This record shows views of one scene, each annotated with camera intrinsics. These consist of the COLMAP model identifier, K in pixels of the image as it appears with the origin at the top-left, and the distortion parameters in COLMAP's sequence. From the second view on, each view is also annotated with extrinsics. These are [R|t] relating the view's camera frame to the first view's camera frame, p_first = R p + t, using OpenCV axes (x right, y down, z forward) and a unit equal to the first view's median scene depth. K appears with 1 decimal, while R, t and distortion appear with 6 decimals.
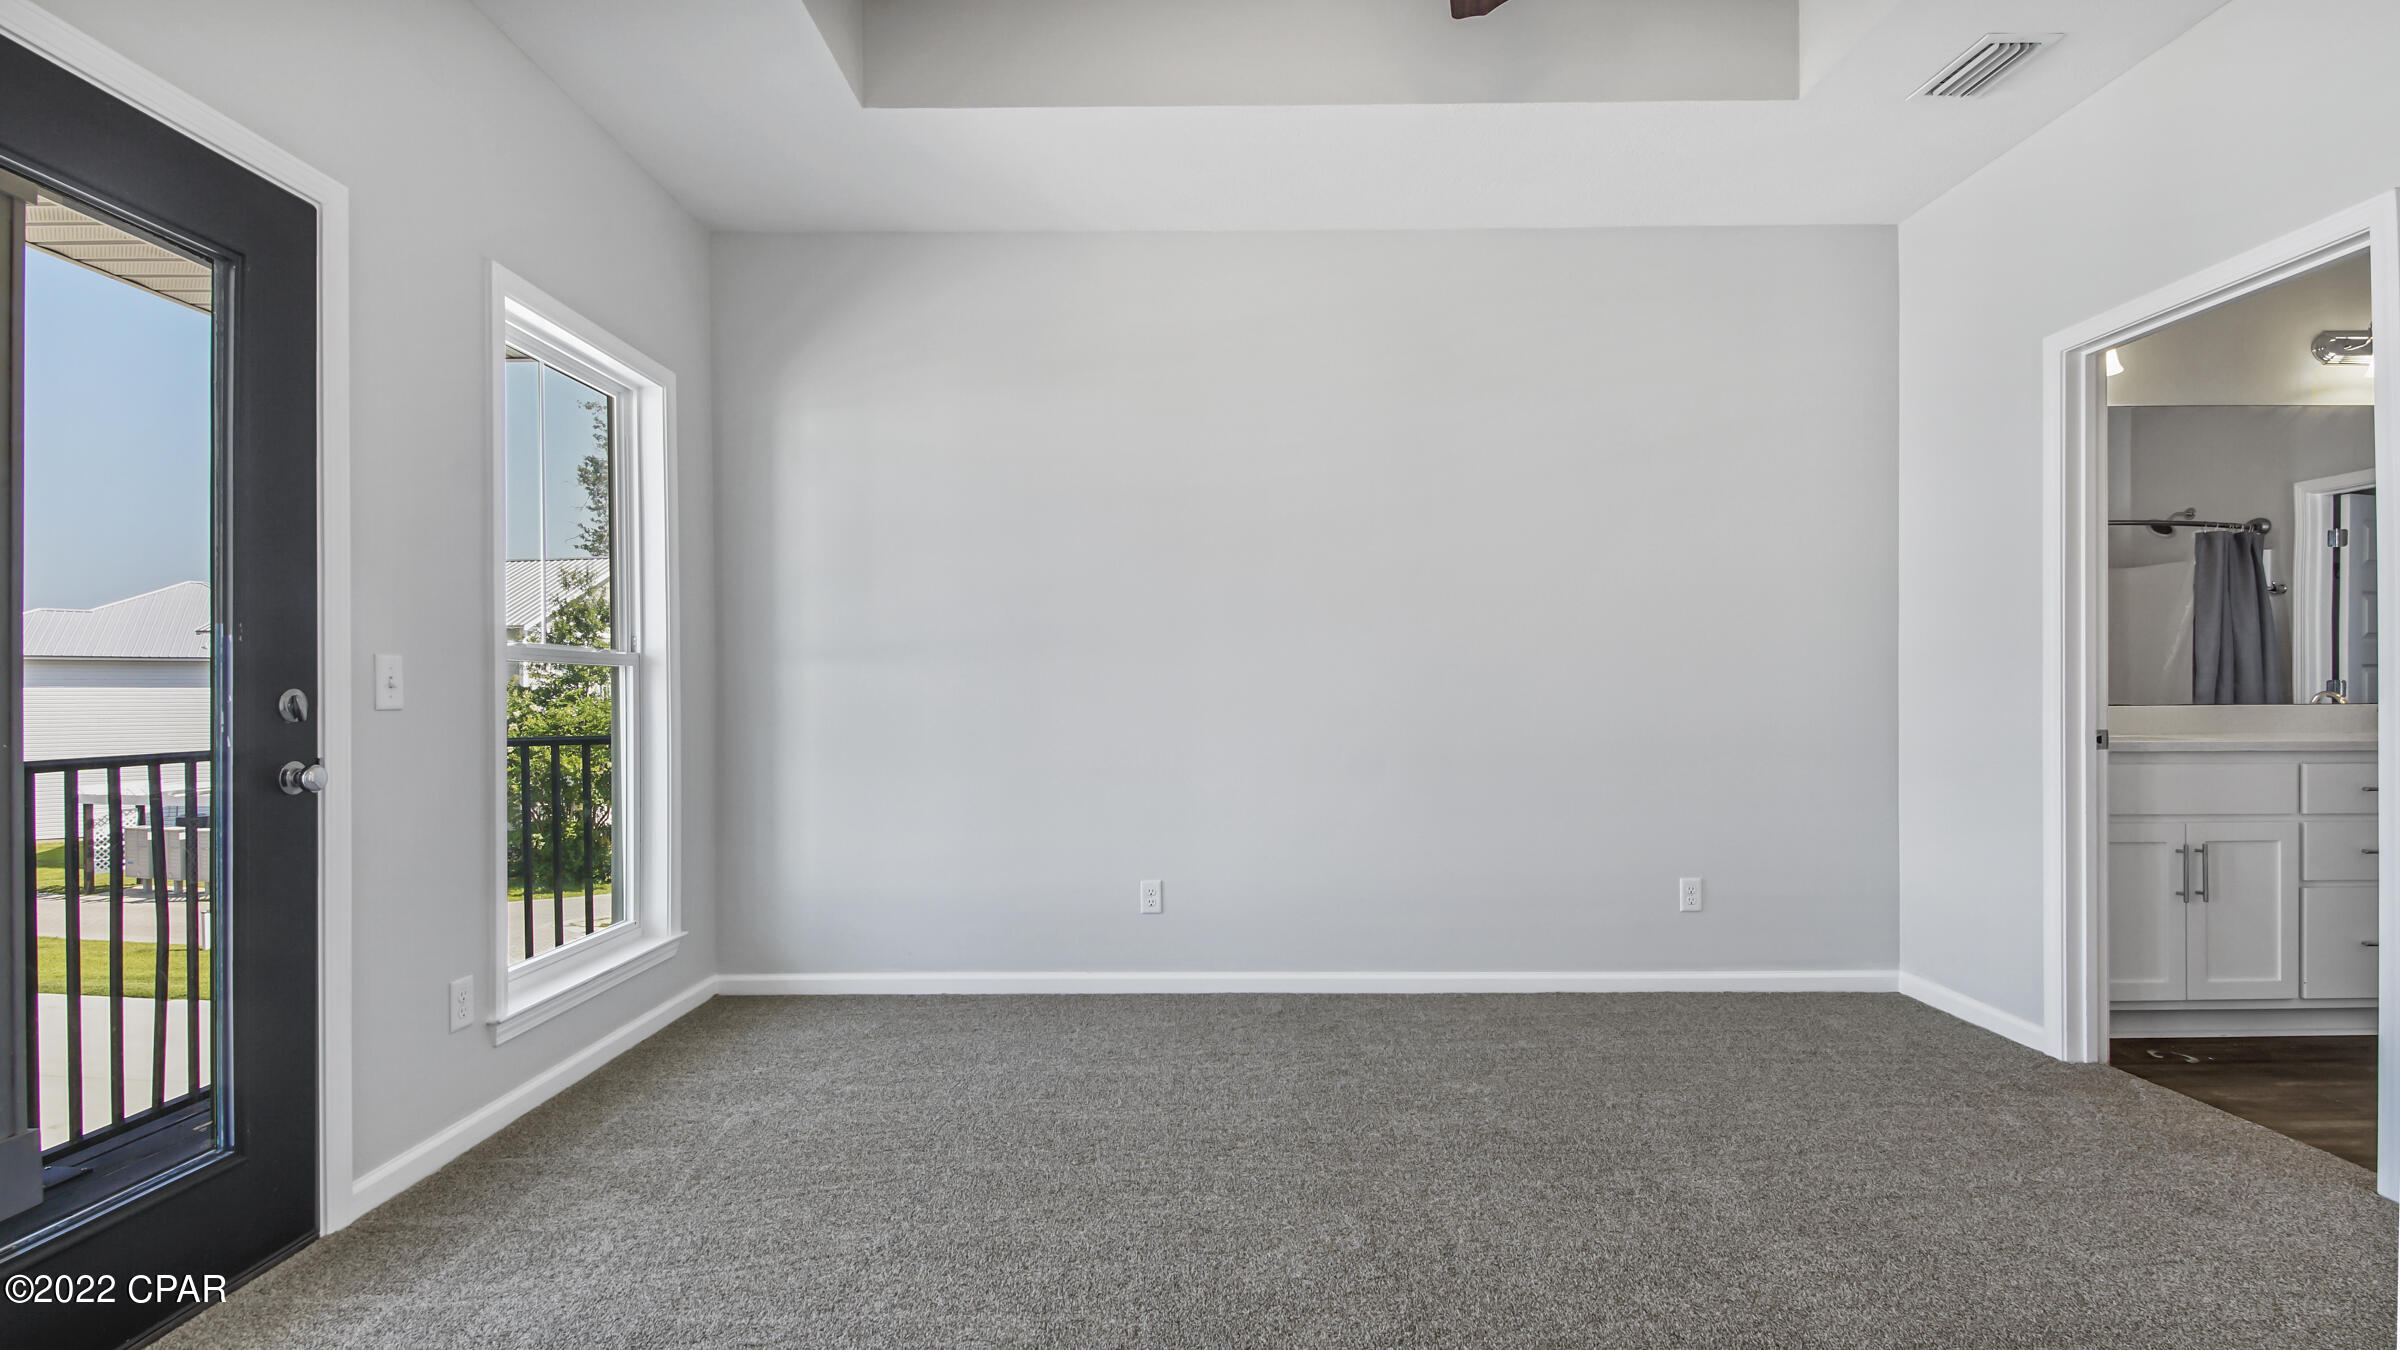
lens RADIAL K [[1048.5, 0, 1170.6], [0, 1048.5, 698.9], [0, 0, 1]] dist [0.037299, -0.020476]
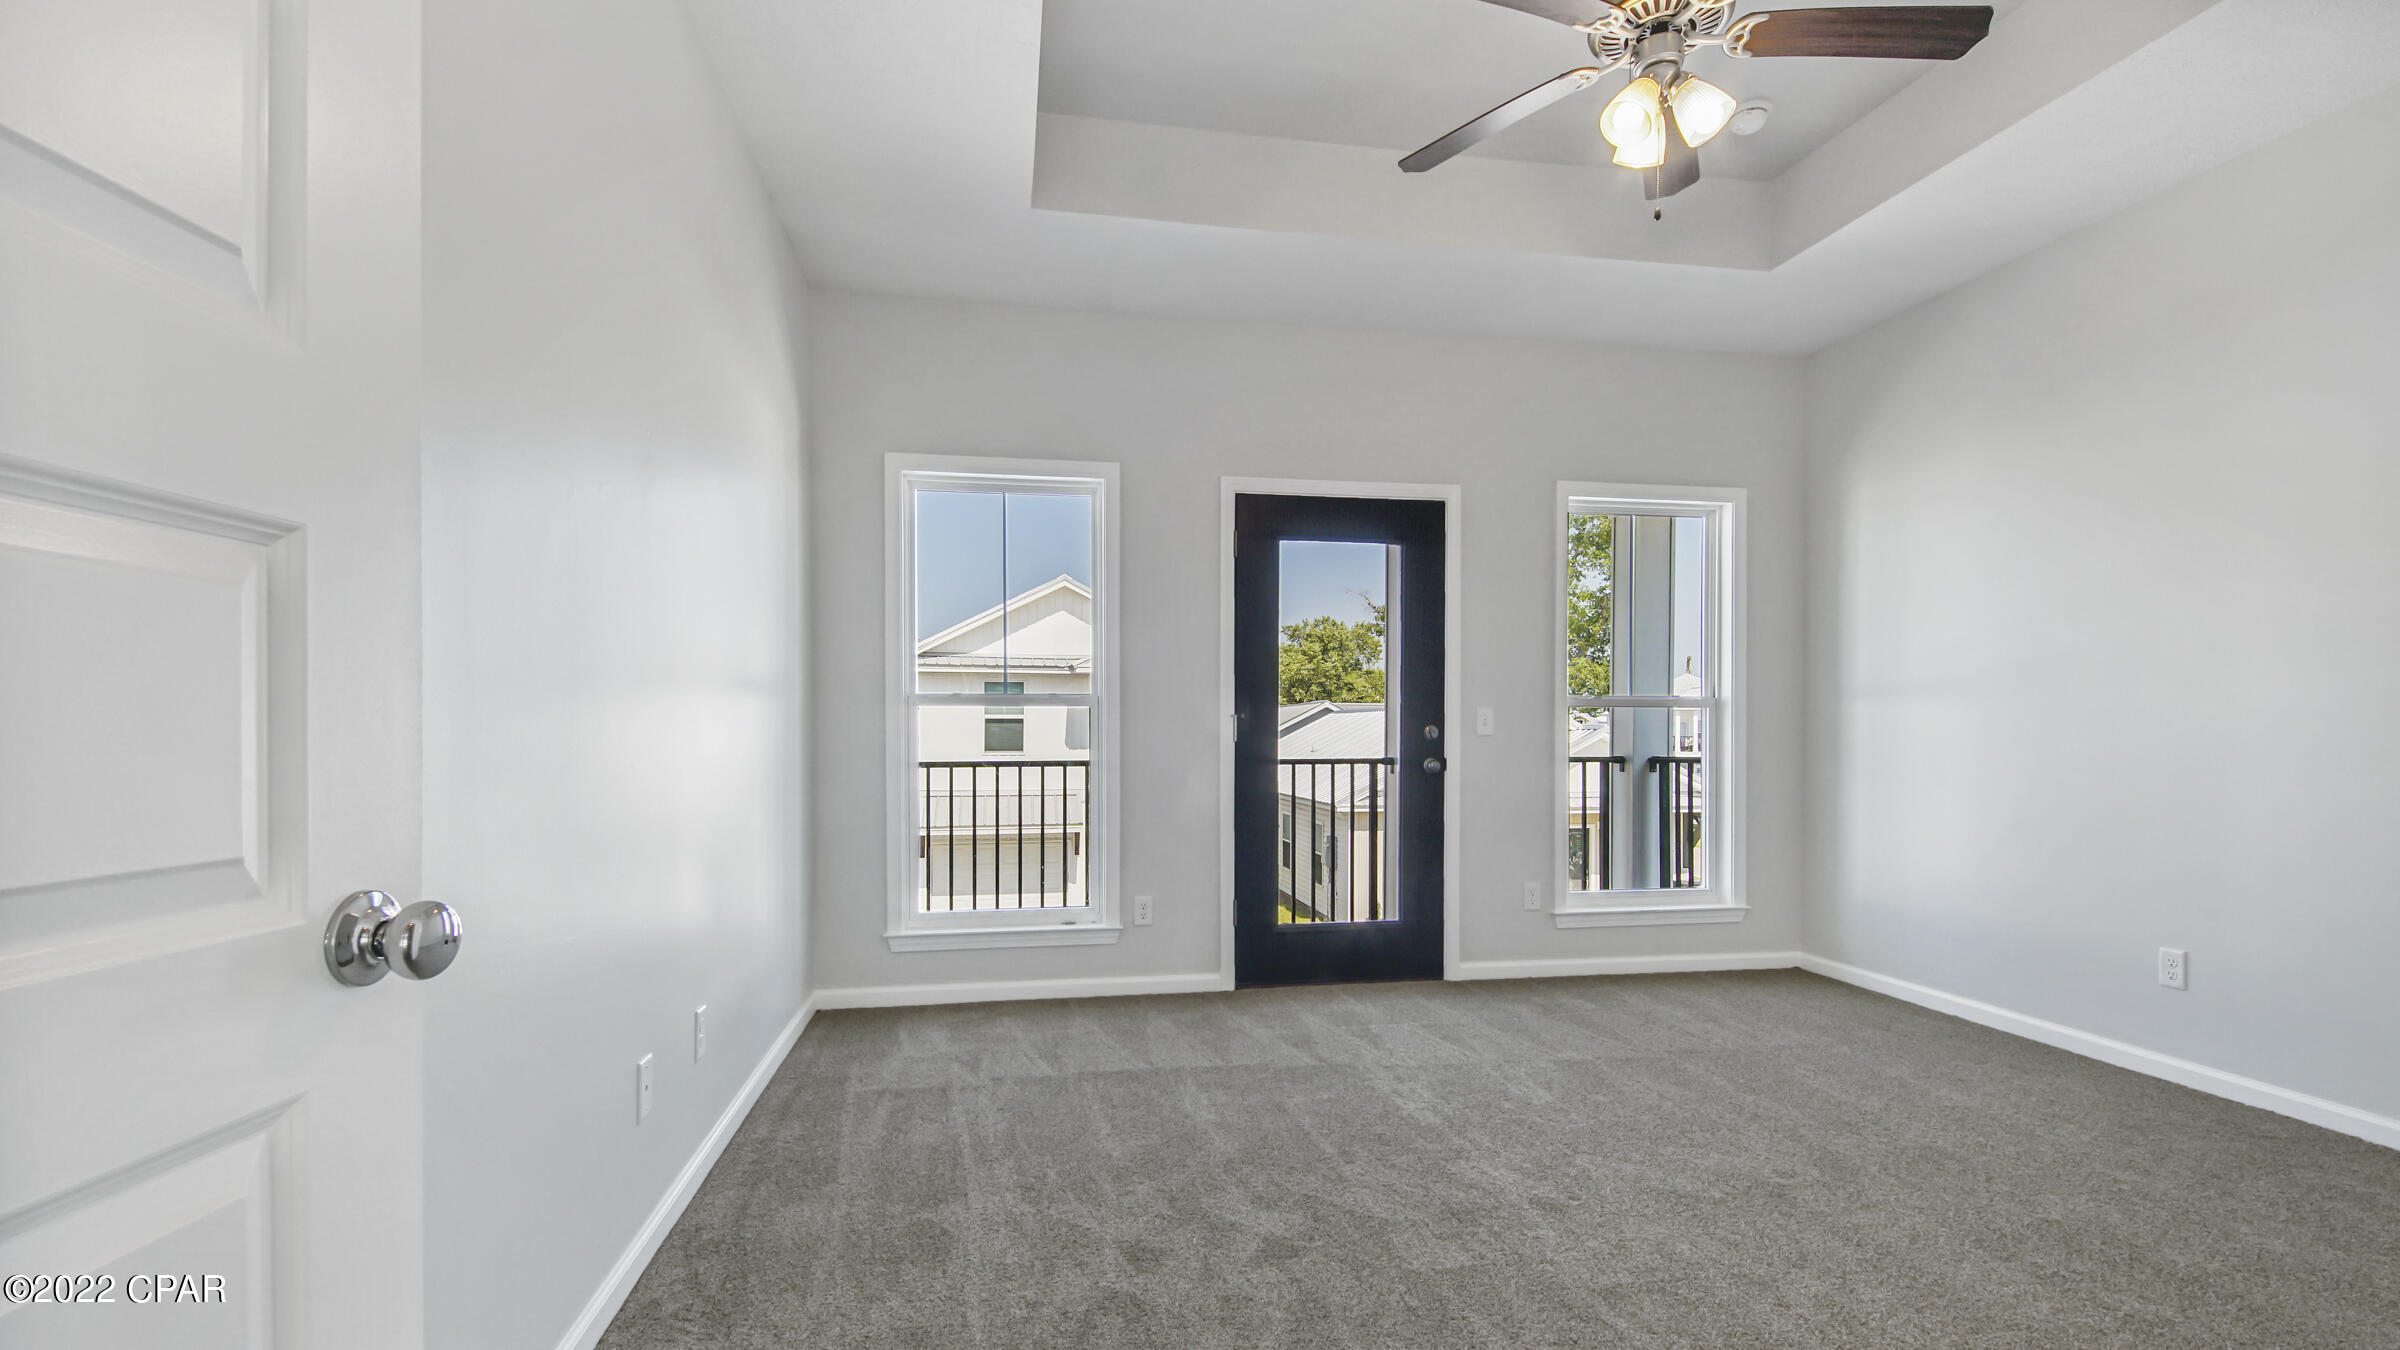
lens RADIAL K [[1016.9, 0, 1194.8], [0, 1016.9, 723.6], [0, 0, 1]] dist [0.012521, -0.000166]
pose [[0.193685, 0.000984, -0.981063, 0.908121], [-0.003856, 0.999993, 0.000242, -0.008890], [0.981056, 0.003736, 0.193687, 0.087556]]
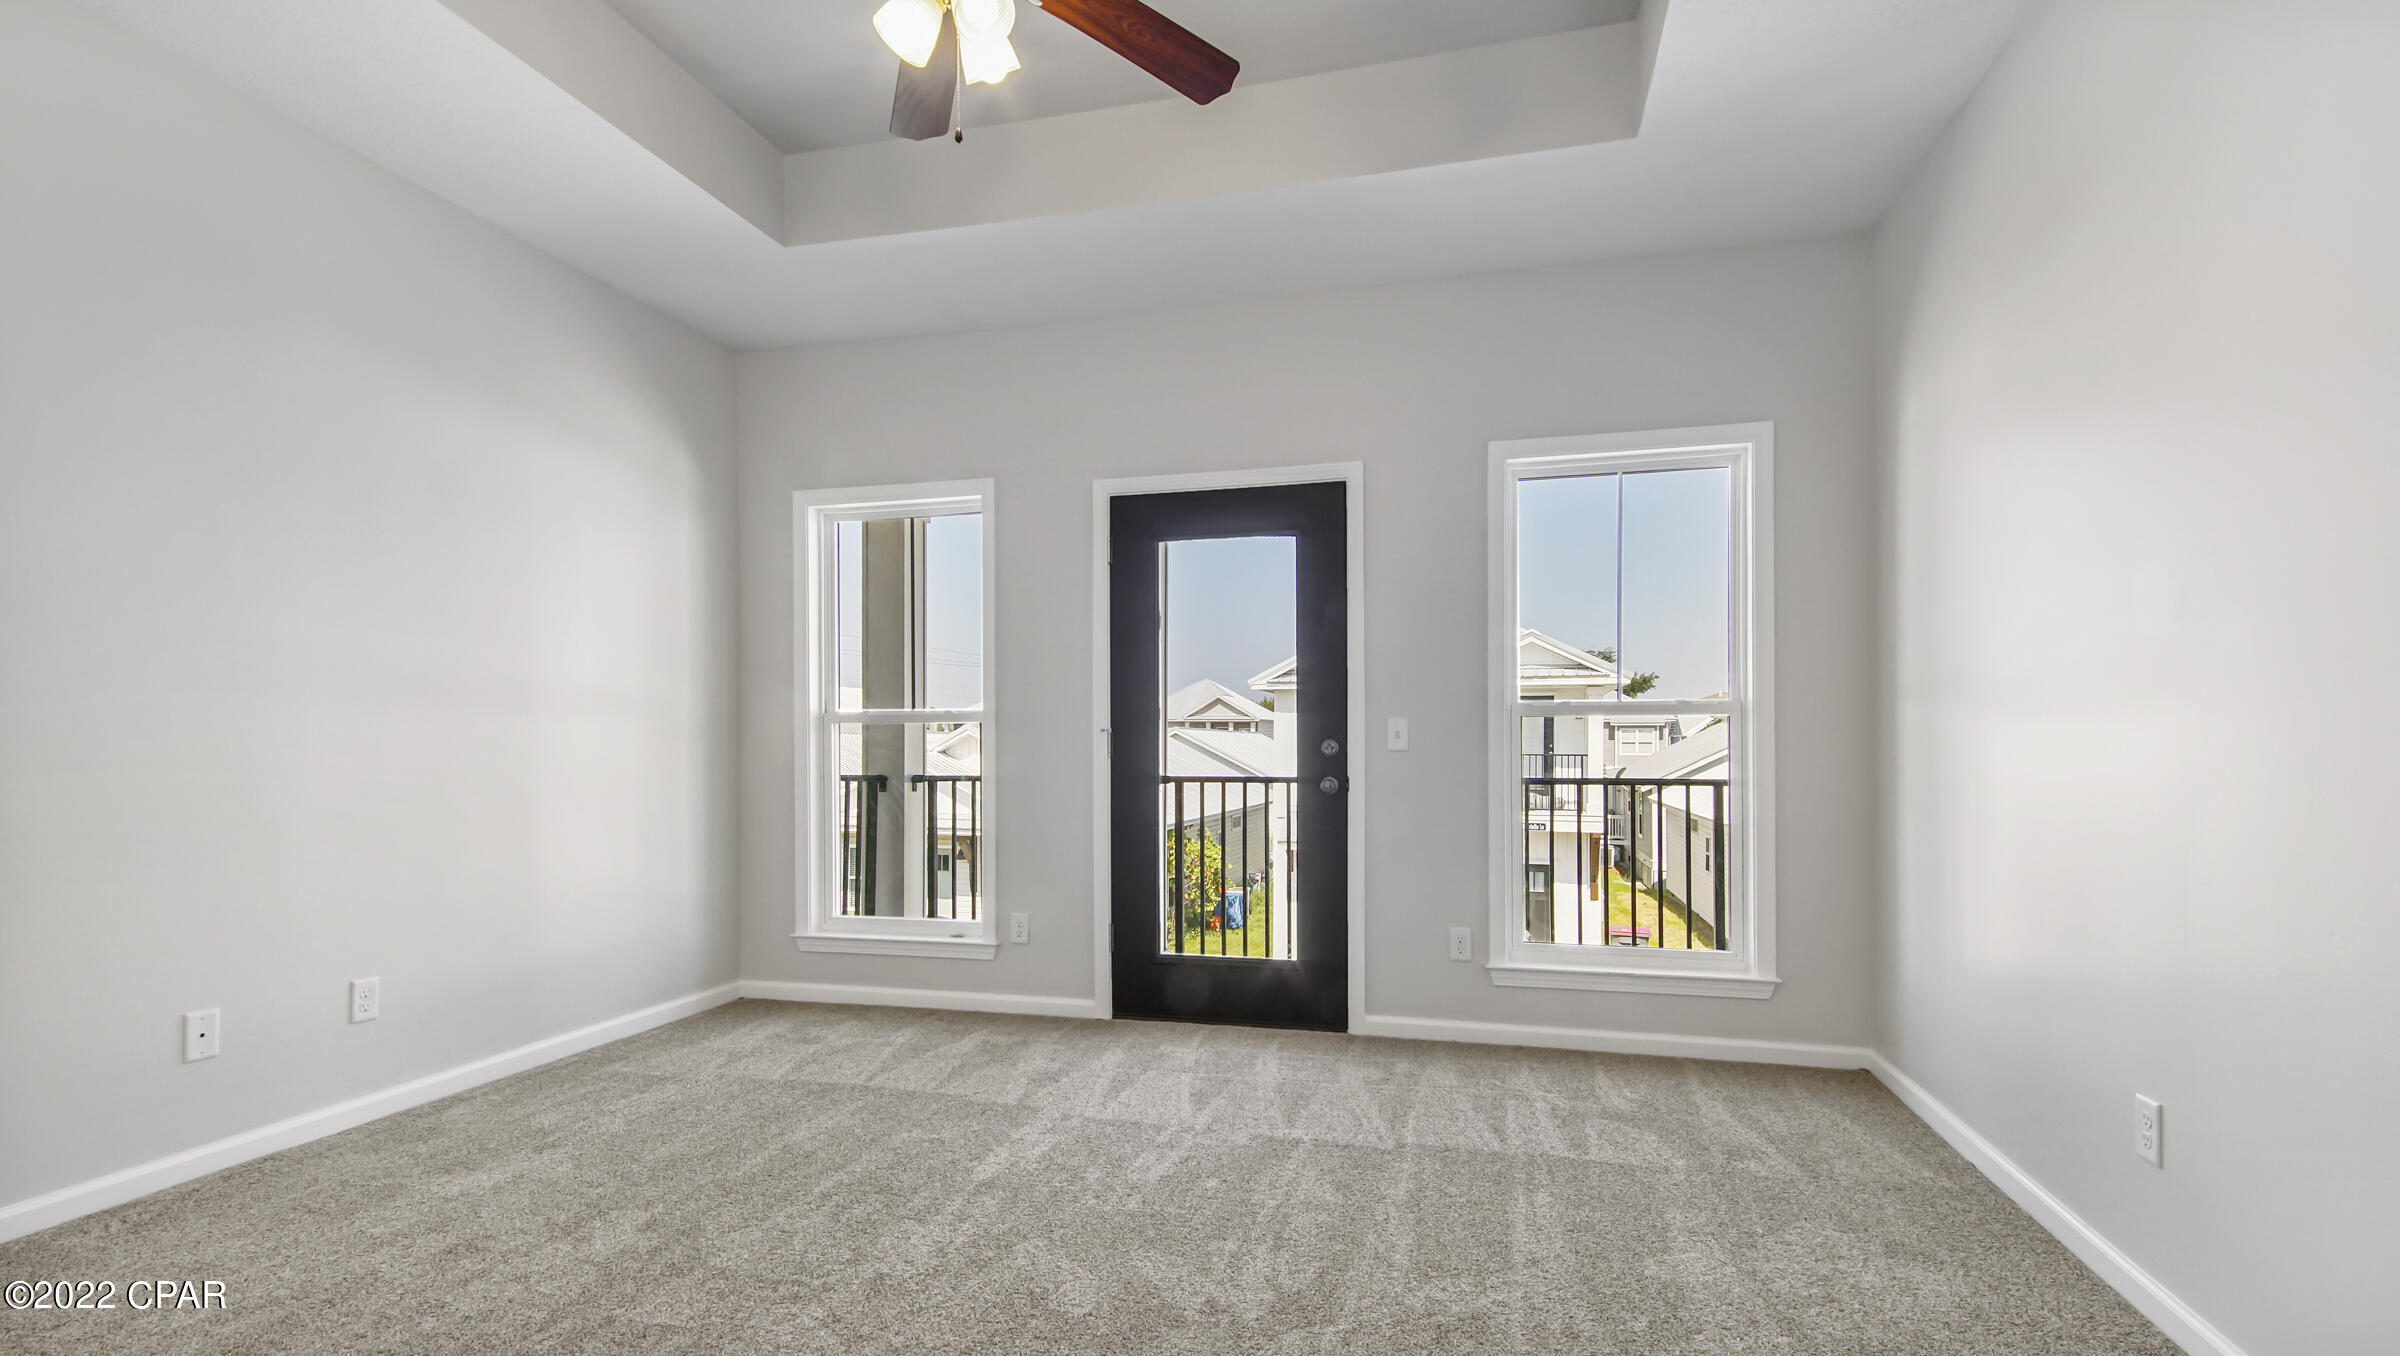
lens RADIAL K [[1031.5, 0, 1199.8], [0, 1031.5, 735.8], [0, 0, 1]] dist [0.019520, -0.000152]
pose [[-0.207087, -0.002123, -0.978320, 0.831649], [0.001336, 0.999996, -0.002452, -0.008719], [0.978322, -0.001815, -0.207083, 0.911436]]
